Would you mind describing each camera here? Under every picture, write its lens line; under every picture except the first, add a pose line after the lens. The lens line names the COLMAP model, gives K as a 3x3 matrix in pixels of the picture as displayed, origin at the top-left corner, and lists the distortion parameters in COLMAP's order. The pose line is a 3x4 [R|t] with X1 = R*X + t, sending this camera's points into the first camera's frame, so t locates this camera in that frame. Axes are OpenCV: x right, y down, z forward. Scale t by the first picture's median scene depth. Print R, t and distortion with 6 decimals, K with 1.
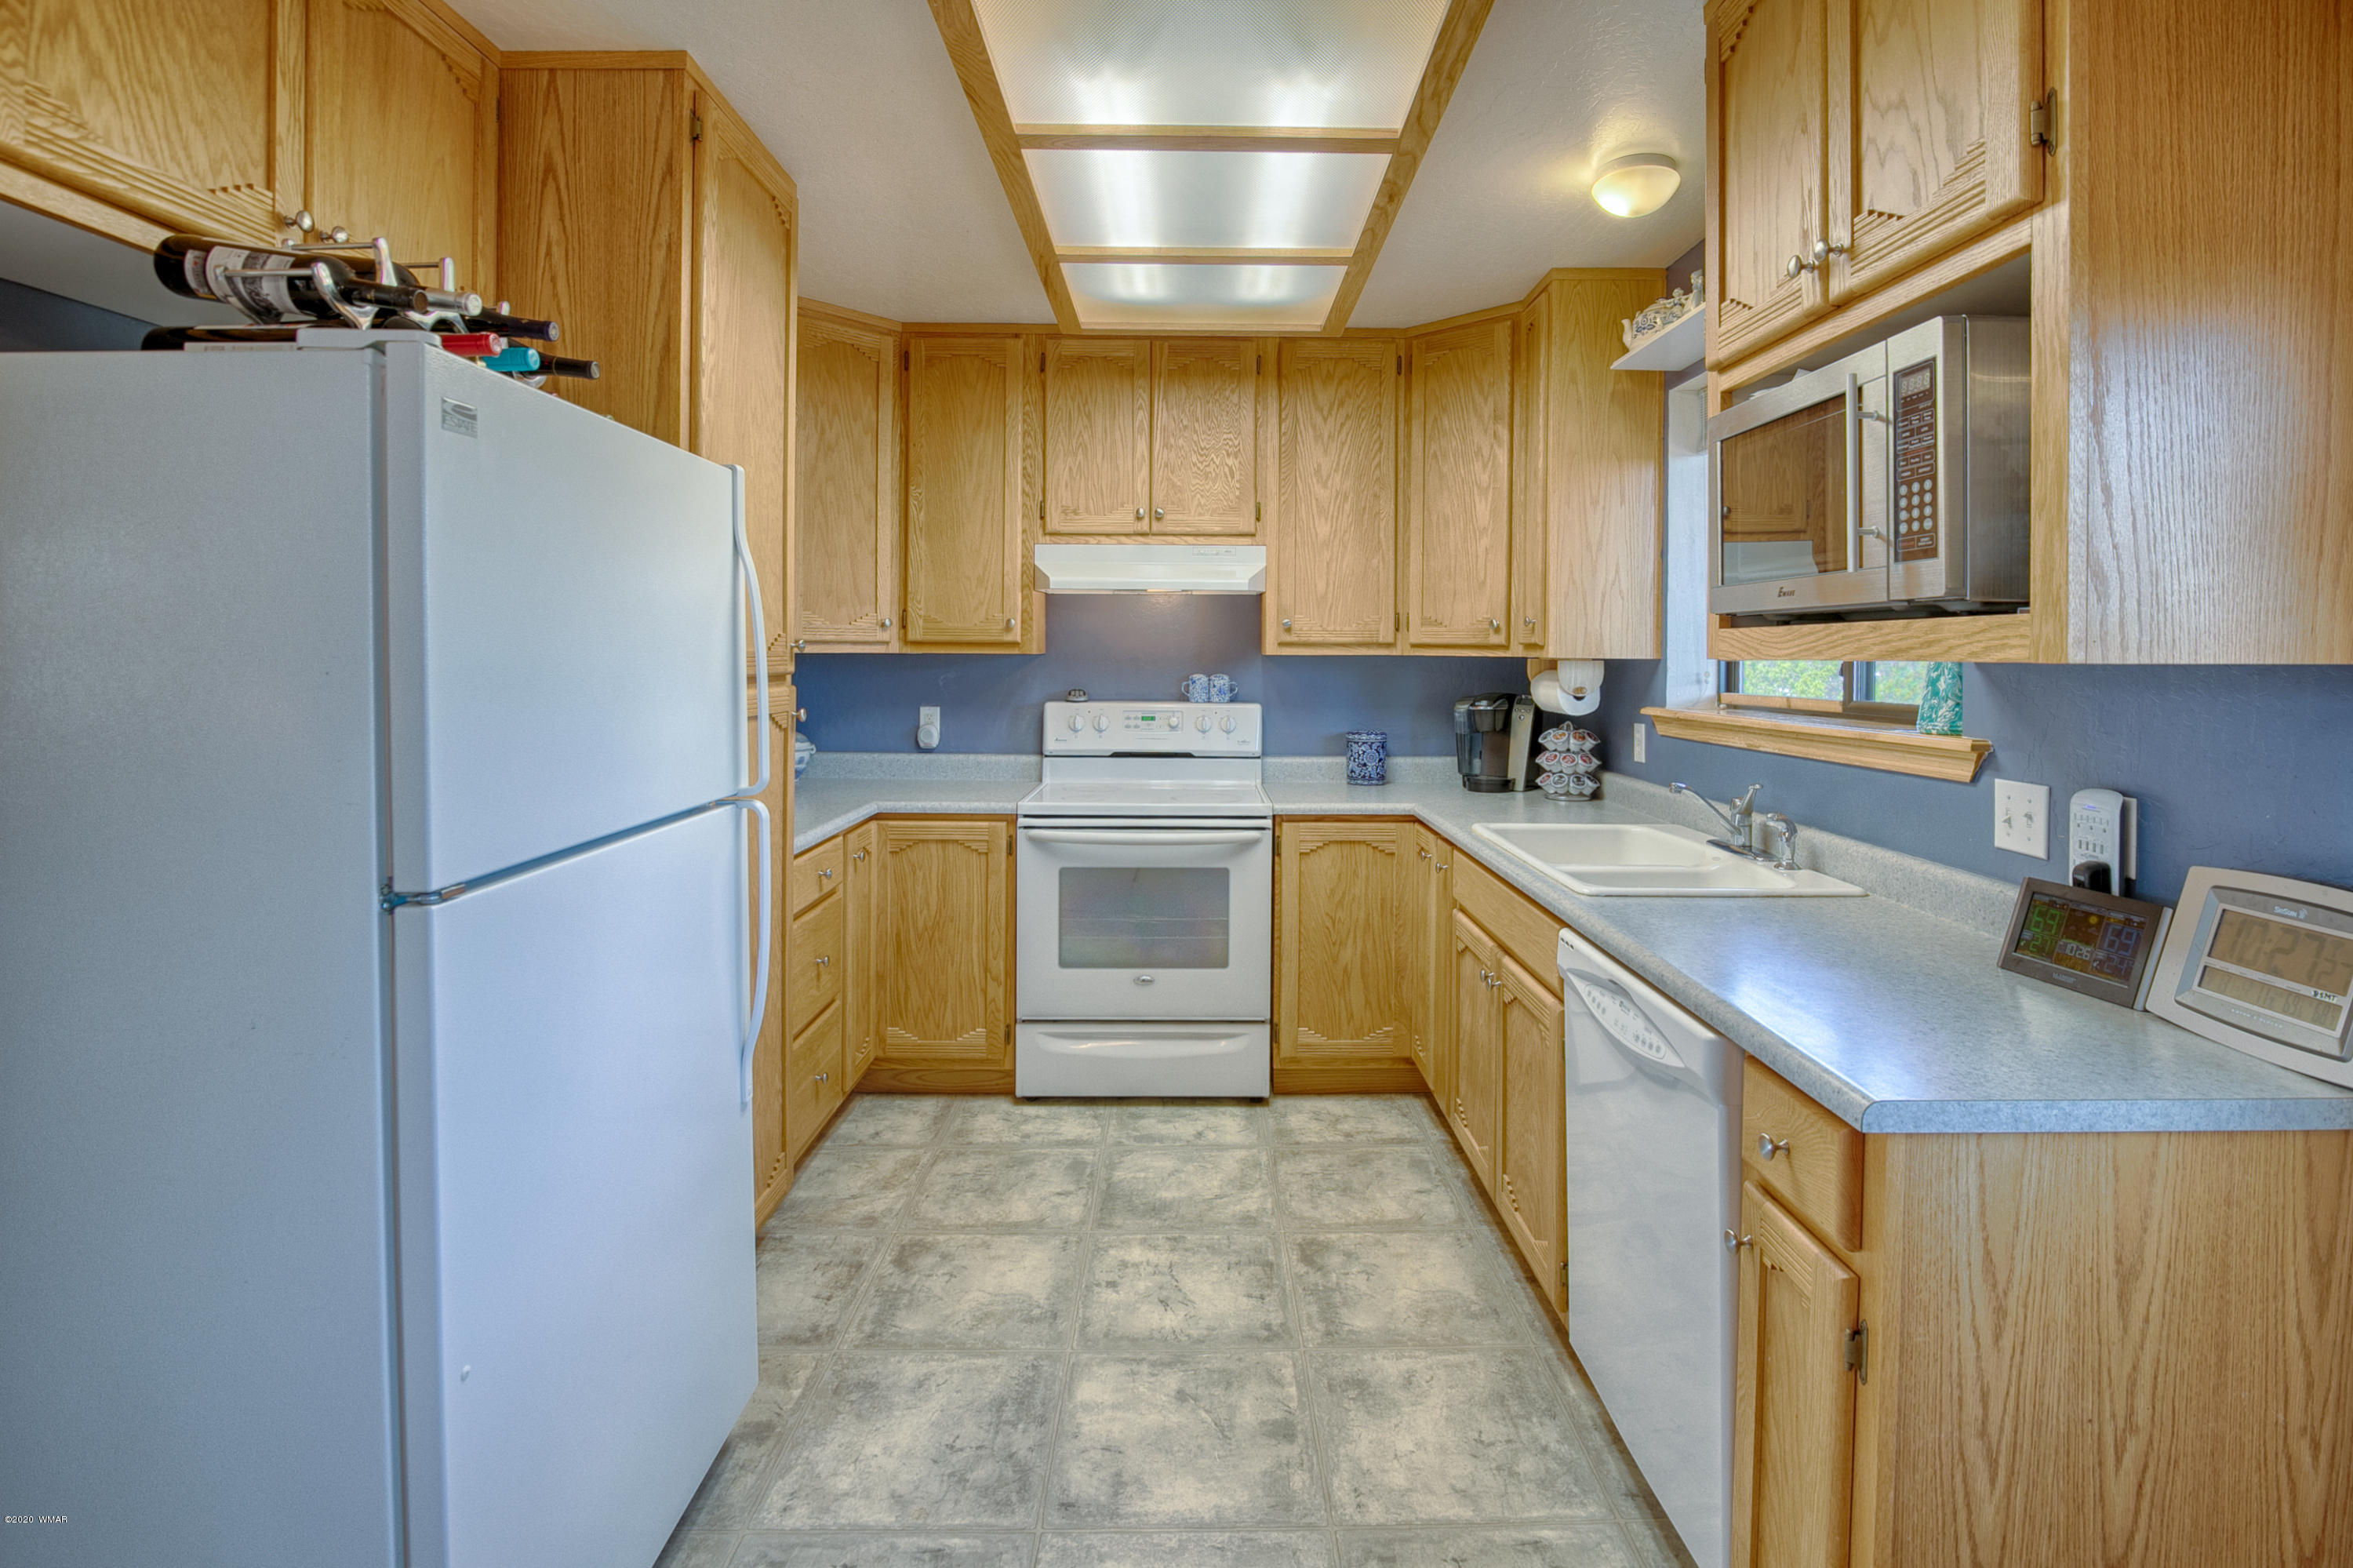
lens RADIAL K [[1109.7, 0, 1183.5], [0, 1109.7, 661.5], [0, 0, 1]] dist [-0.021341, 0.000420]
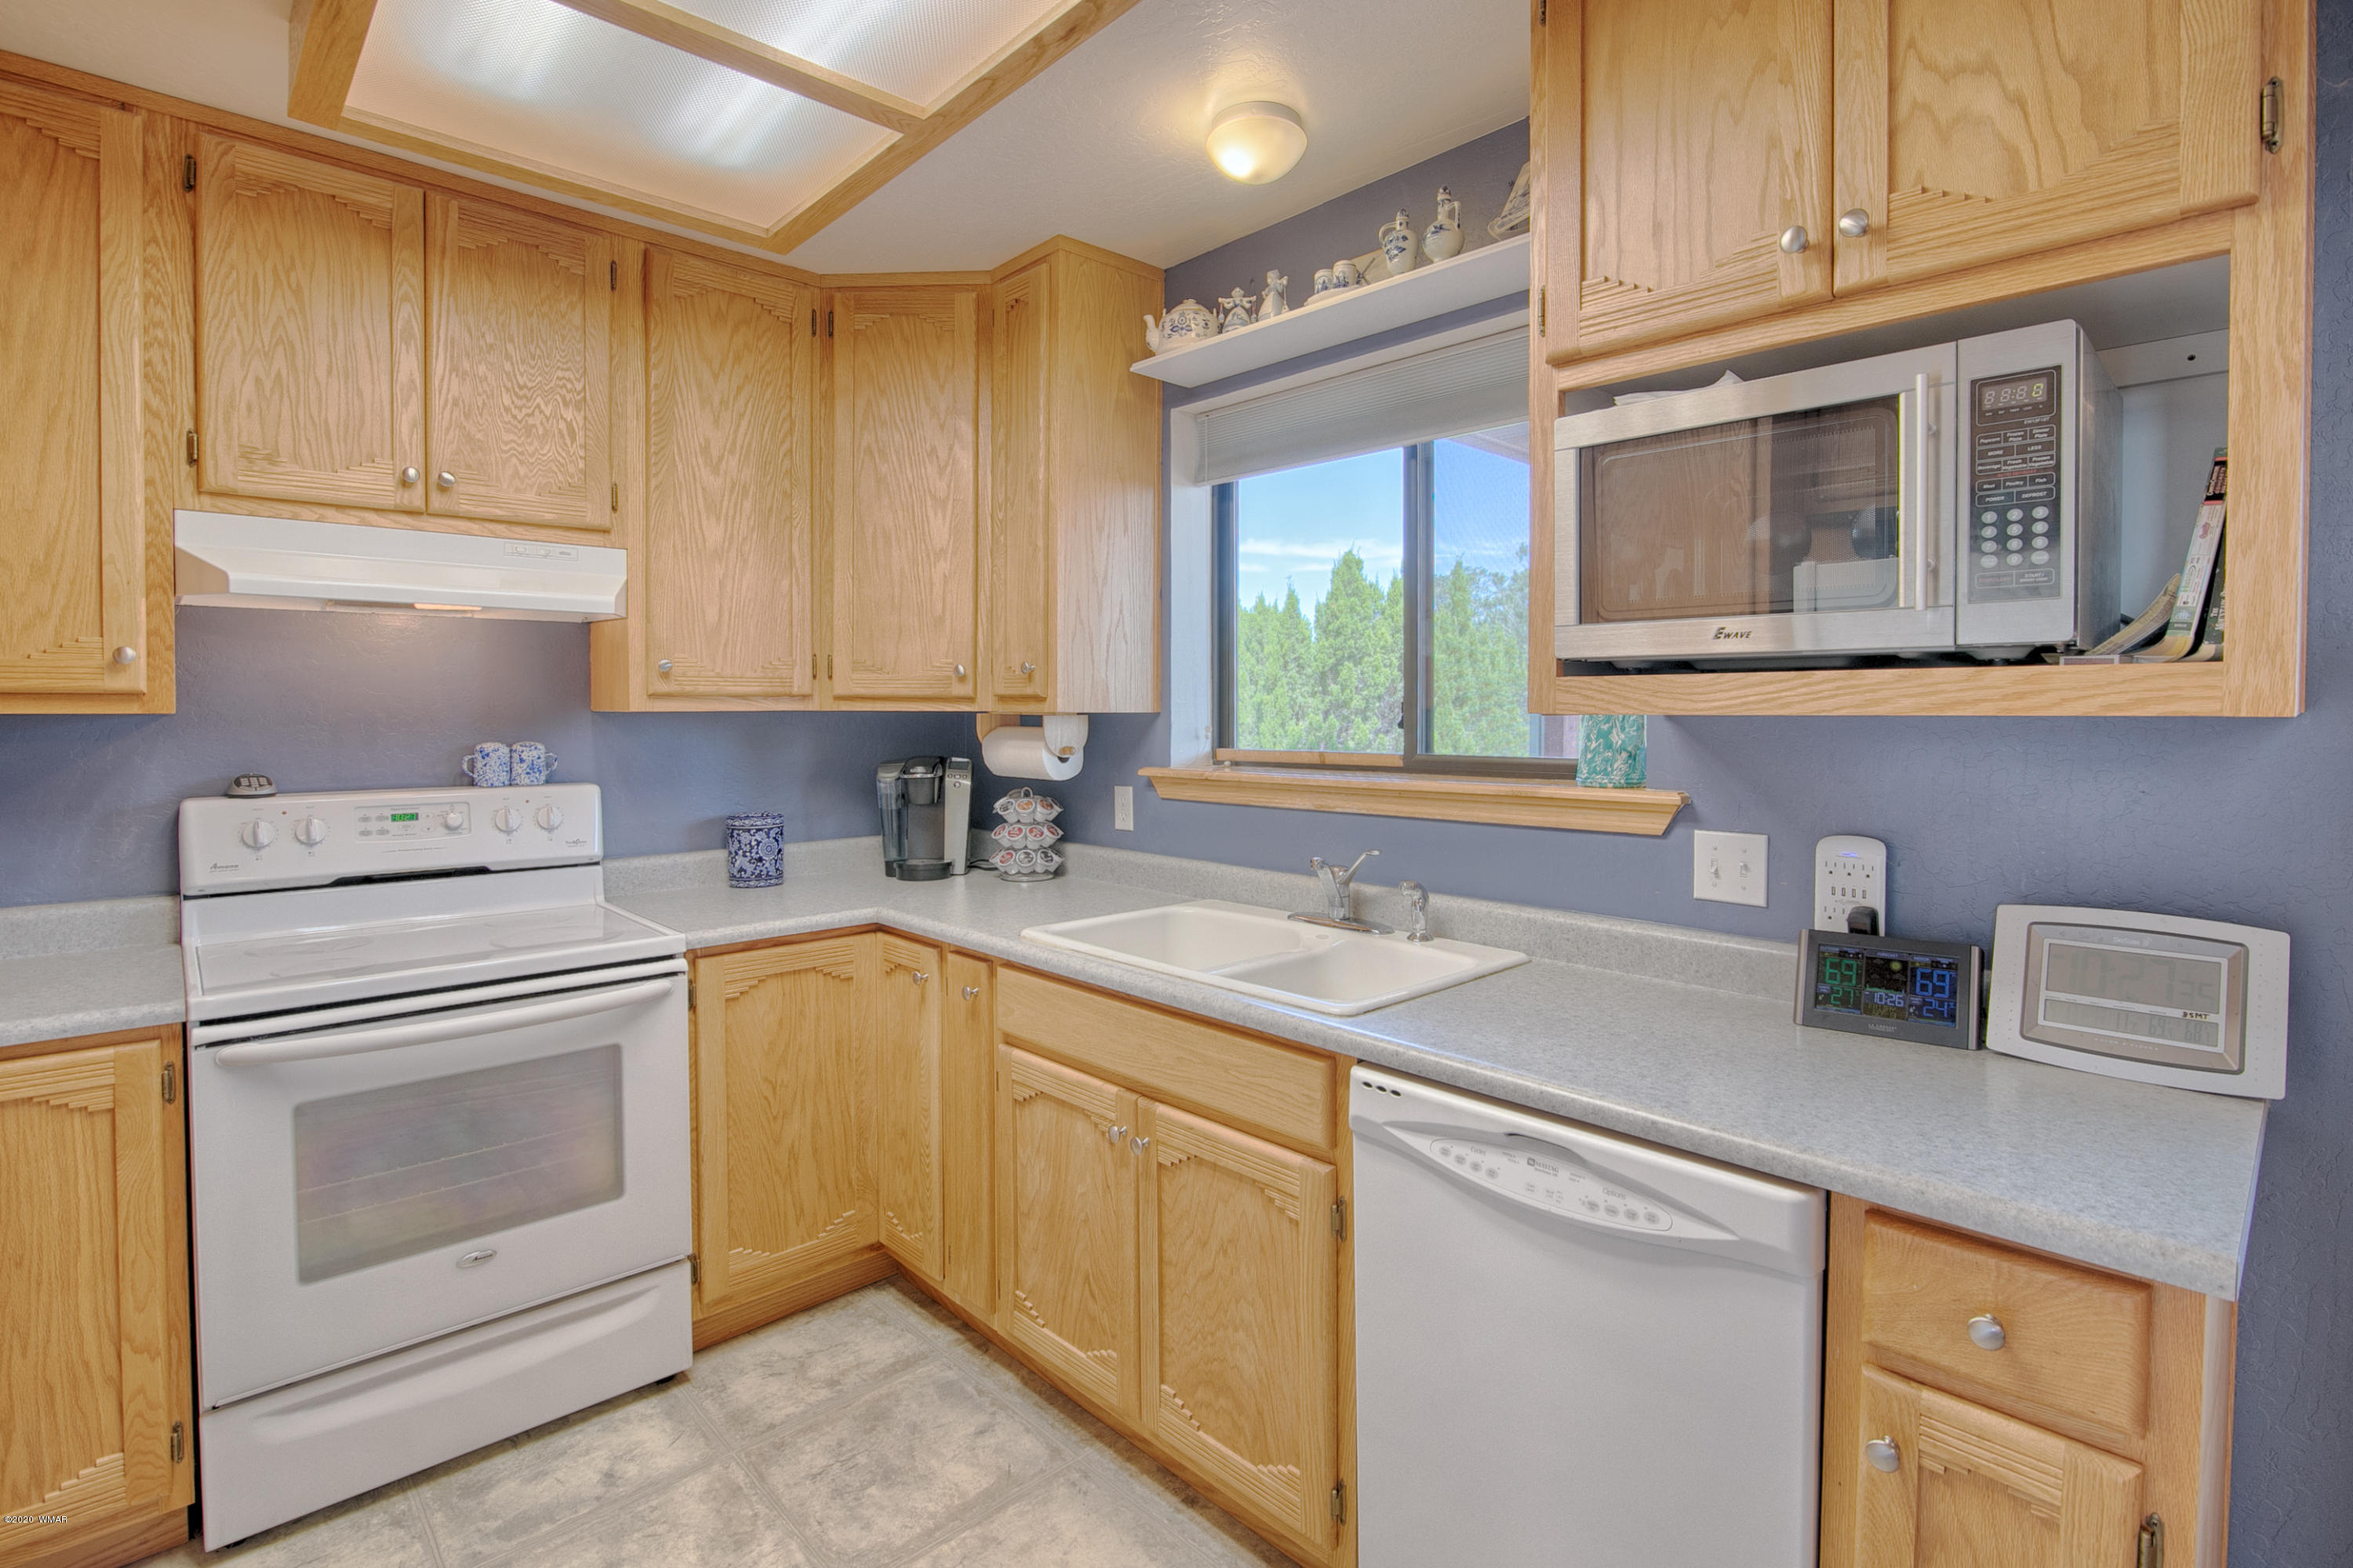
lens RADIAL K [[1124.0, 0, 1173.4], [0, 1124.0, 732.9], [0, 0, 1]] dist [-0.020460, 0.000720]
pose [[0.733499, -0.021271, 0.679358, -0.158887], [0.010018, 0.999740, 0.020486, -0.004041], [-0.679617, -0.008221, 0.733521, 0.304221]]
